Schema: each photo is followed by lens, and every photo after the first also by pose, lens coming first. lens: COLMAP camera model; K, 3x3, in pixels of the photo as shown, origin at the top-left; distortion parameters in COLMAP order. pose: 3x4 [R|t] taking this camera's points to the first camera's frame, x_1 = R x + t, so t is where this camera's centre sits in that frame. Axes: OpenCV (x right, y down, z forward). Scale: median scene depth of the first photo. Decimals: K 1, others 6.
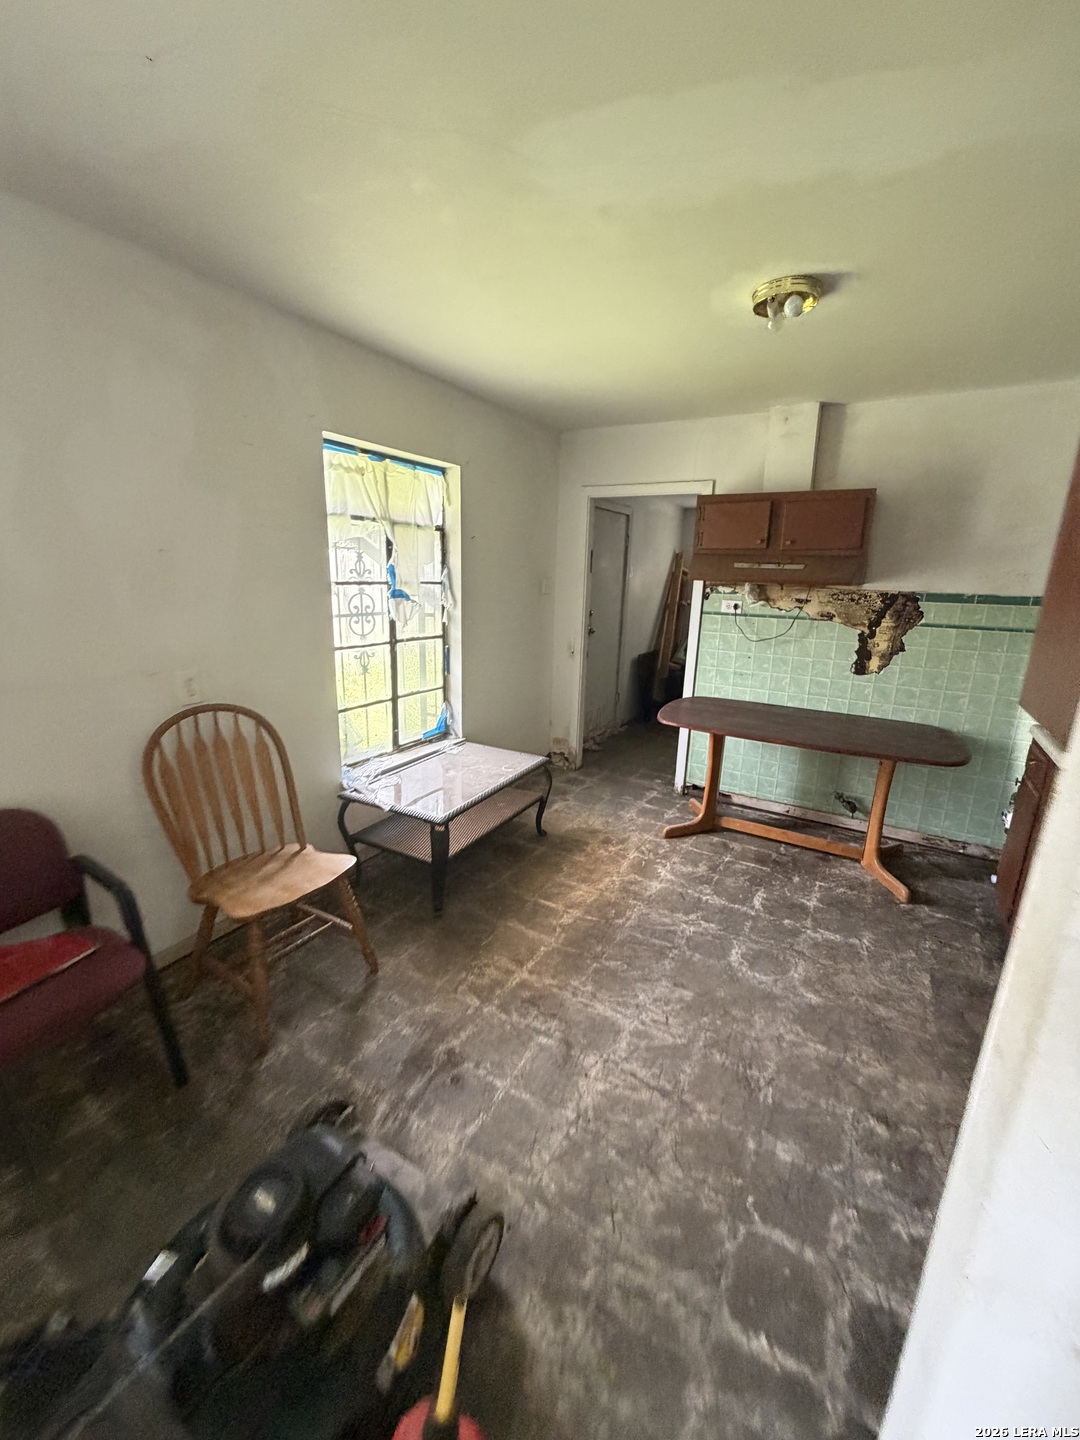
lens RADIAL K [[575.8, 0, 540.5], [0, 575.8, 712.7], [0, 0, 1]] dist [-0.000752, 0.000559]
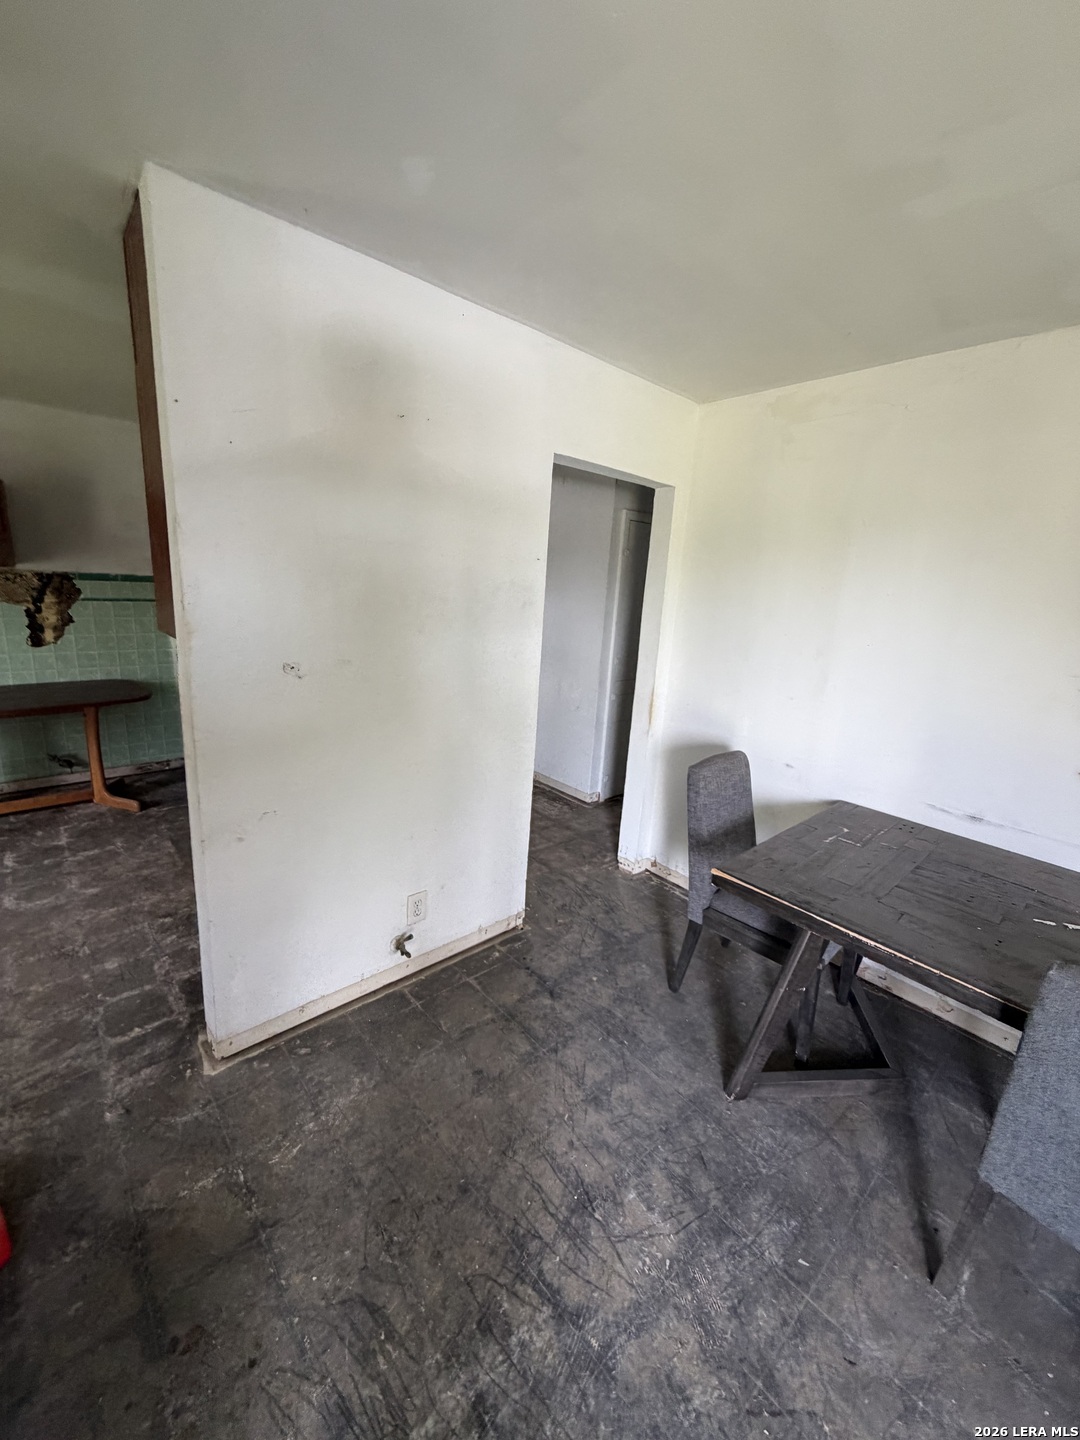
lens RADIAL K [[575.8, 0, 539.1], [0, 575.8, 714.1], [0, 0, 1]] dist [-0.000752, 0.000559]
pose [[0.306136, -0.224500, 0.925138, -0.252959], [0.184298, 0.967388, 0.173766, 0.055249], [-0.933978, 0.117305, 0.337527, -0.323490]]
